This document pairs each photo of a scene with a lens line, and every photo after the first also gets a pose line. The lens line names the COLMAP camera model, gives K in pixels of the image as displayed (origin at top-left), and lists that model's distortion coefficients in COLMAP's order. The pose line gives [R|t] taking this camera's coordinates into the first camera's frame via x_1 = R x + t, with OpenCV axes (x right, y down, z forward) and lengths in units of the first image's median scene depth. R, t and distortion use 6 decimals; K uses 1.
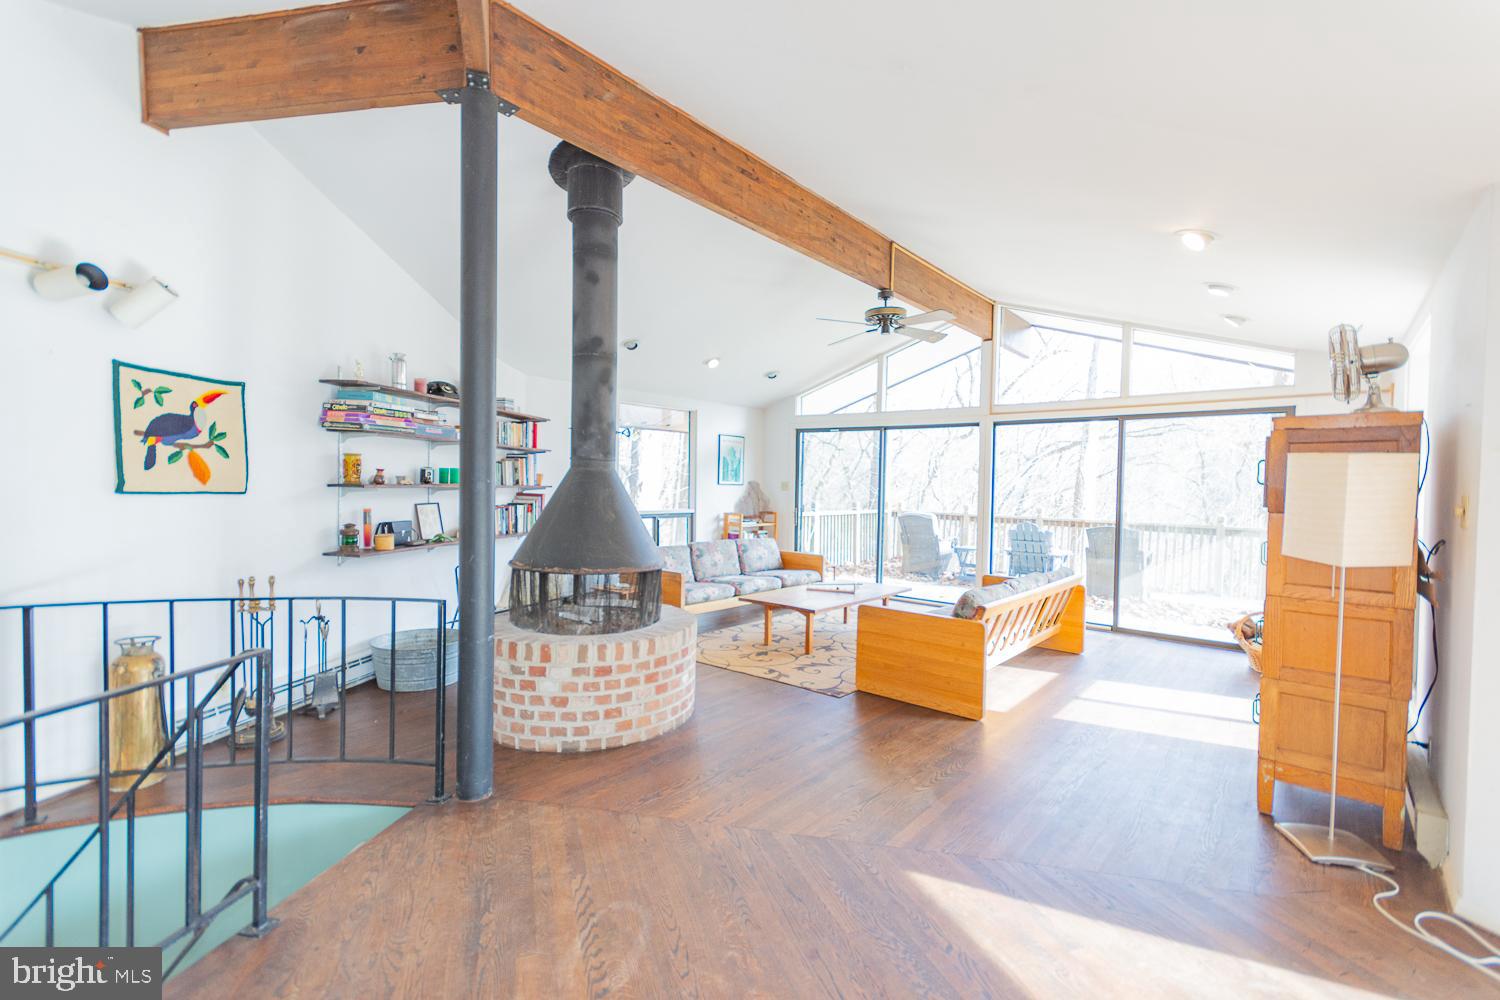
lens RADIAL K [[652.2, 0, 750.1], [0, 652.2, 504.6], [0, 0, 1]] dist [0.001958, 0.000460]
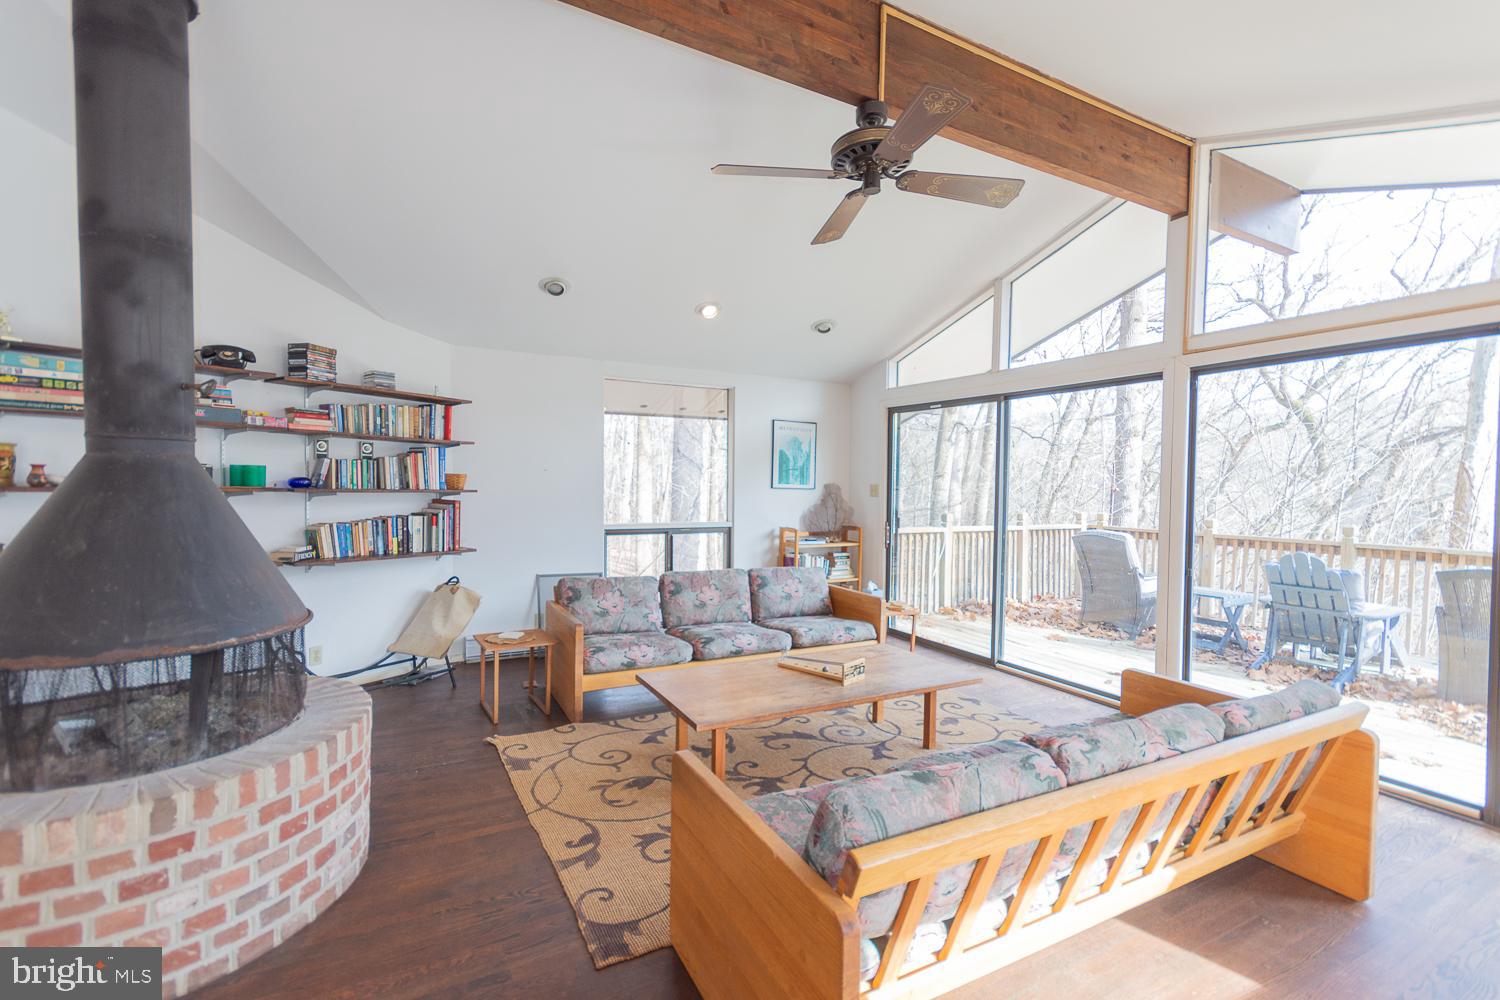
lens RADIAL K [[652.2, 0, 750.1], [0, 652.2, 504.6], [0, 0, 1]] dist [0.001958, 0.000460]
pose [[0.930285, 0.005412, -0.366798, 0.232461], [-0.009145, 0.999923, -0.008439, -0.007523], [0.366724, 0.011205, 0.930262, 0.371768]]
